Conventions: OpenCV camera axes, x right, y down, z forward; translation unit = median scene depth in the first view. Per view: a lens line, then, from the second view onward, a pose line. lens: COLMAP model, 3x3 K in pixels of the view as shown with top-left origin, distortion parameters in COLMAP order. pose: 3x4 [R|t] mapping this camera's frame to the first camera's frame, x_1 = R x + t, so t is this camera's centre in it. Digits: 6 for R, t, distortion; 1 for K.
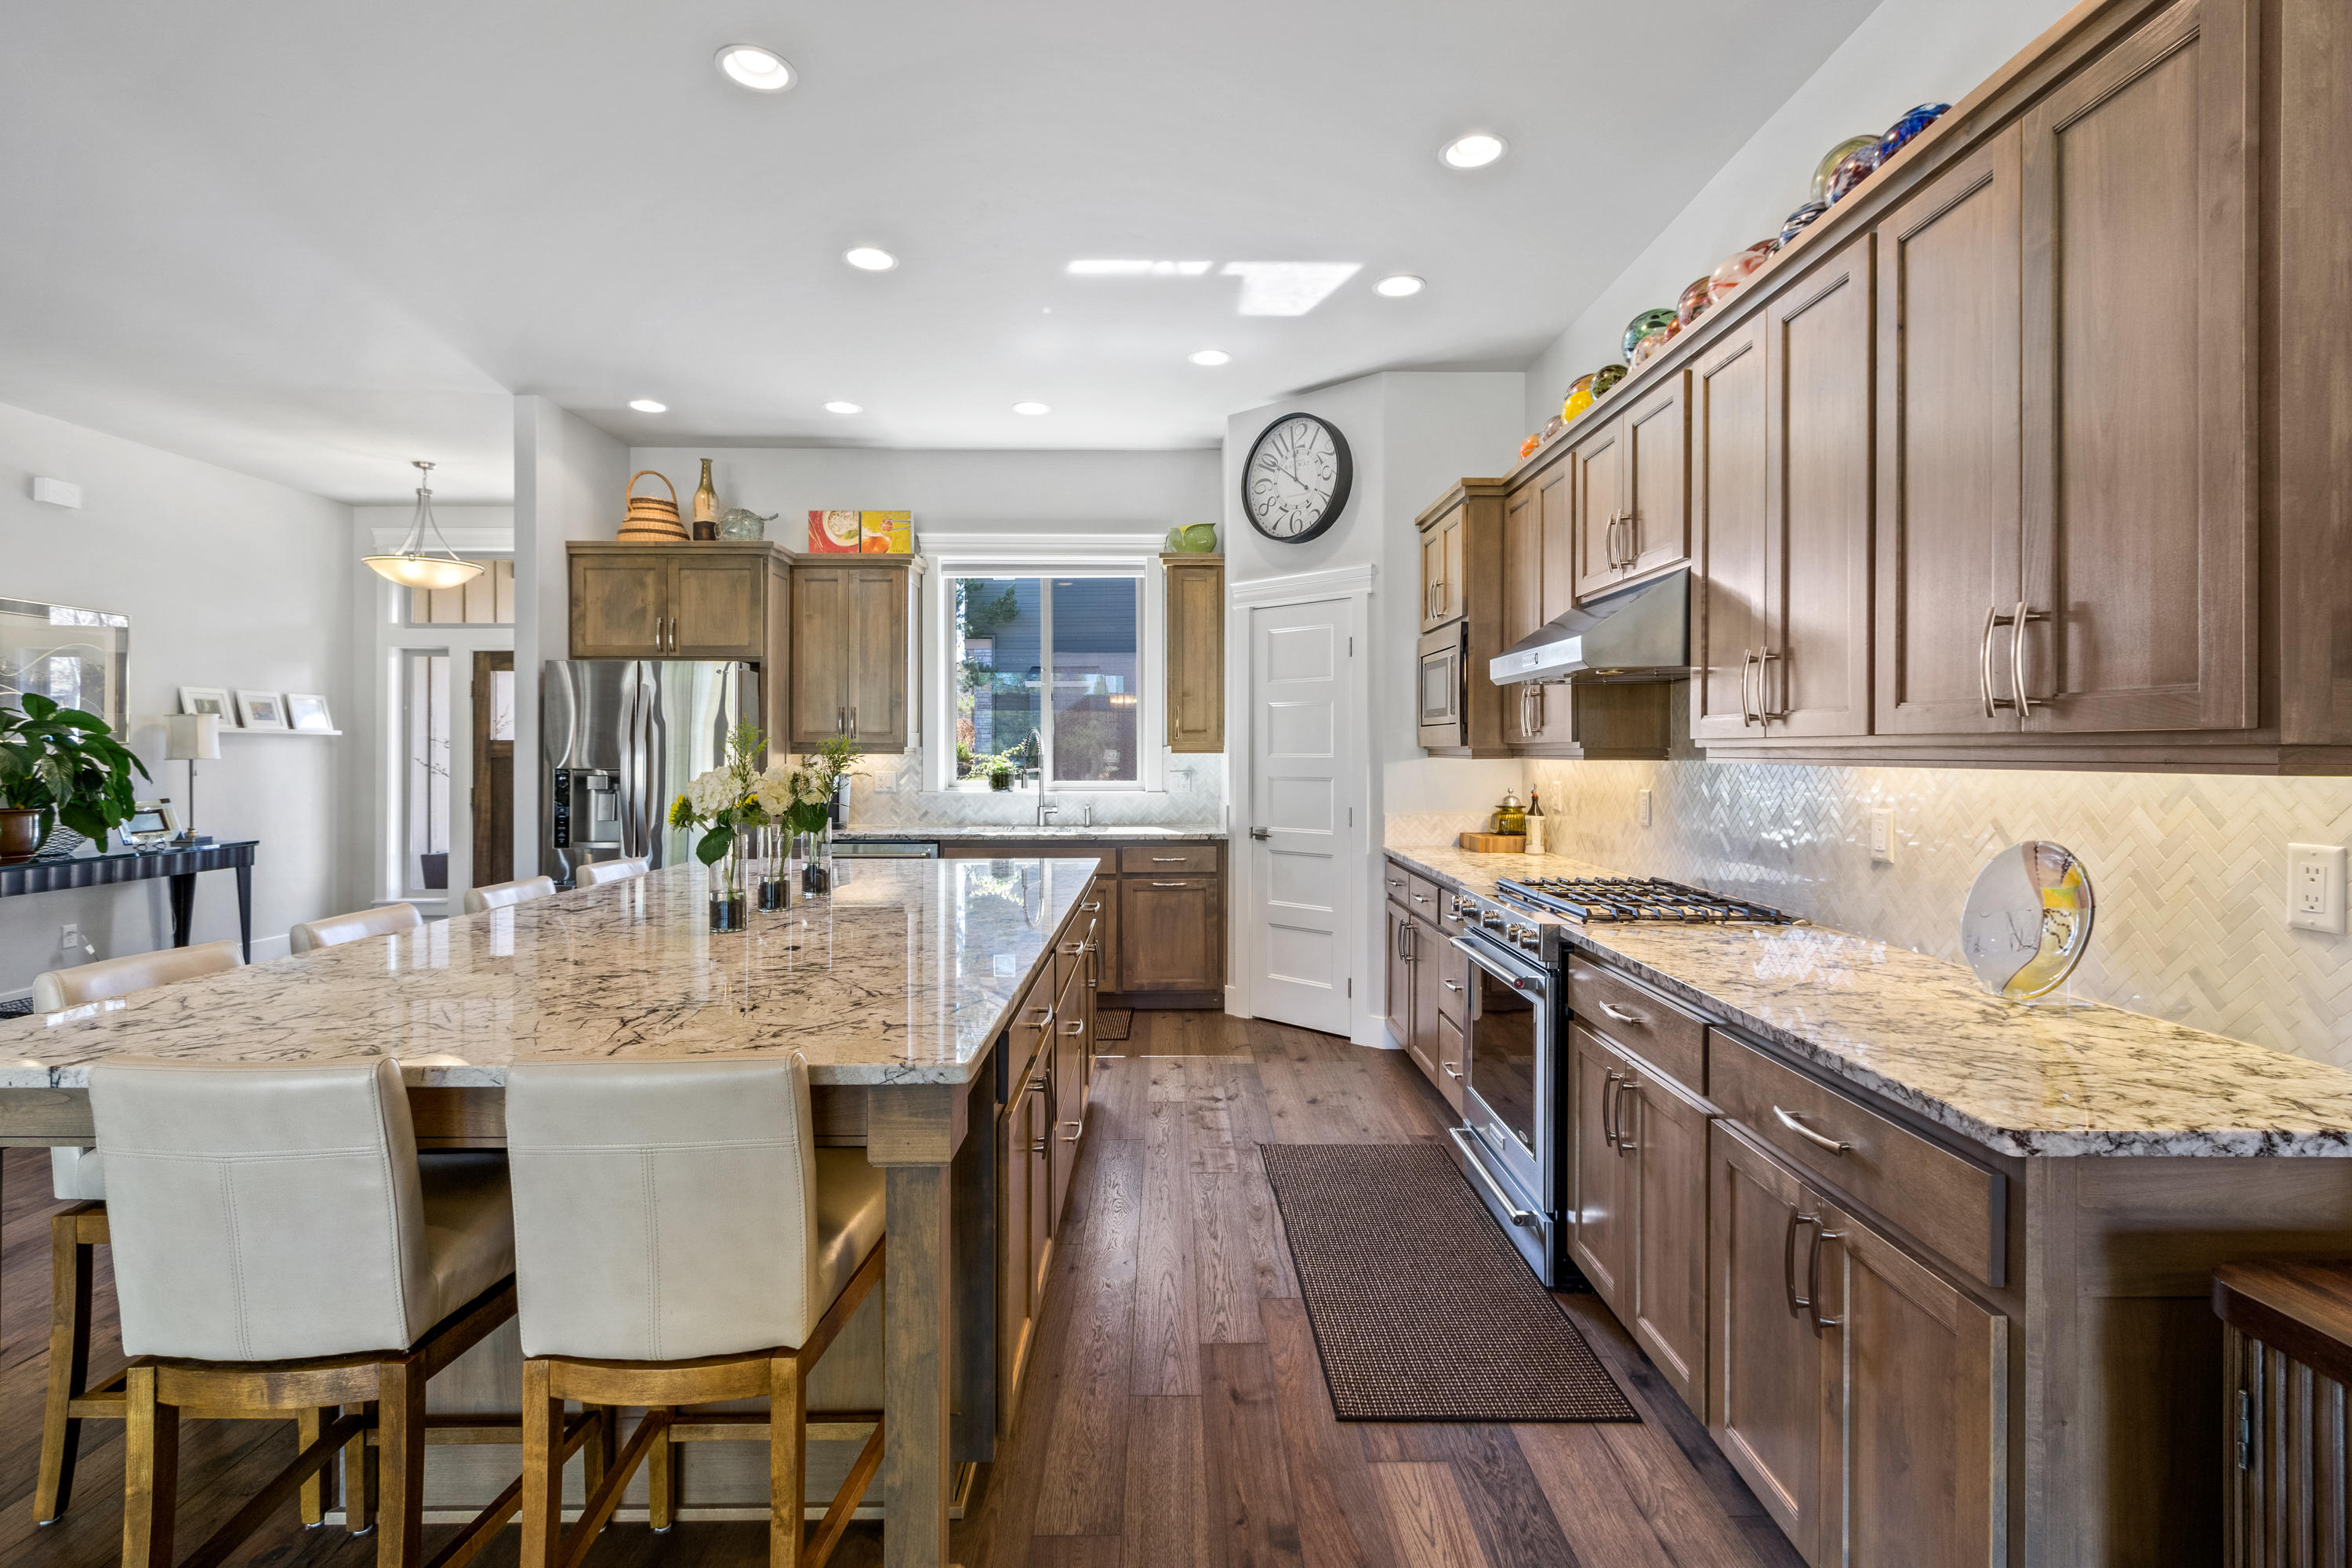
lens RADIAL K [[1096.3, 0, 1184.3], [0, 1096.3, 748.4], [0, 0, 1]] dist [0.001583, 0.000049]
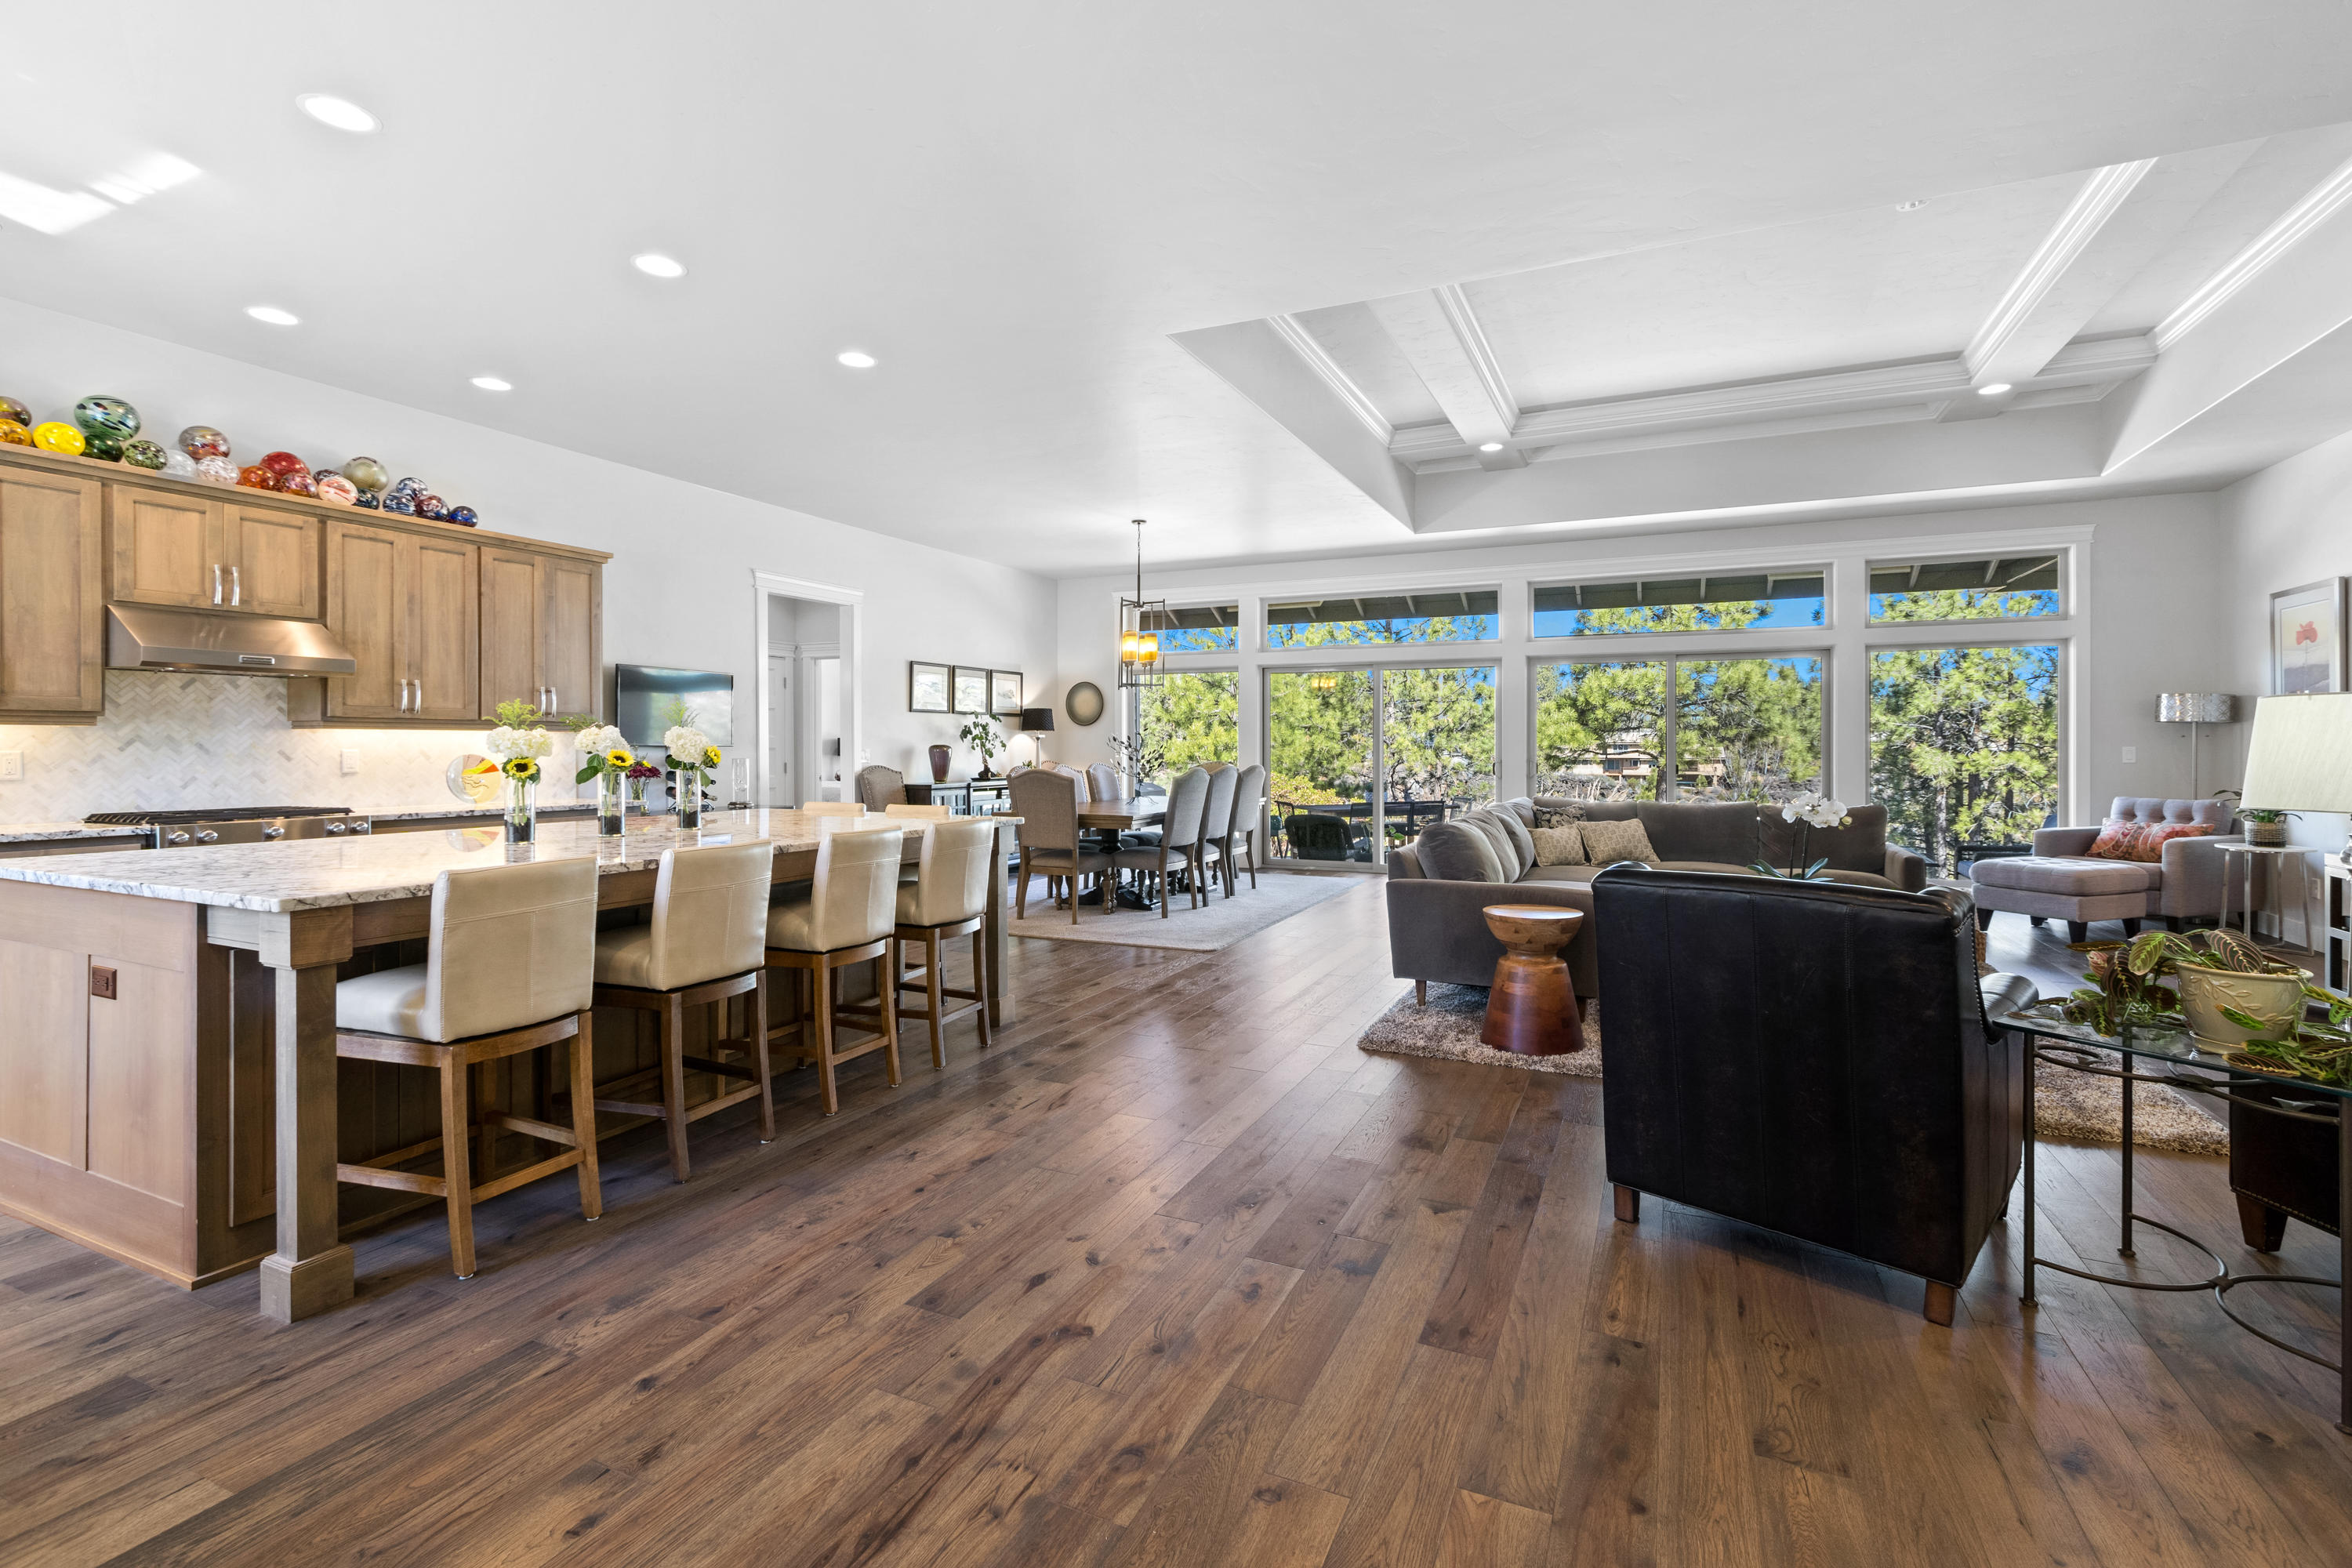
lens RADIAL K [[1057.0, 0, 1185.3], [0, 1057.0, 748.3], [0, 0, 1]] dist [0.002821, -0.000452]
pose [[-0.902191, -0.002387, 0.431329, -0.852834], [-0.002254, 0.999997, 0.000820, 0.021571], [-0.431330, -0.000232, -0.902194, 1.020758]]
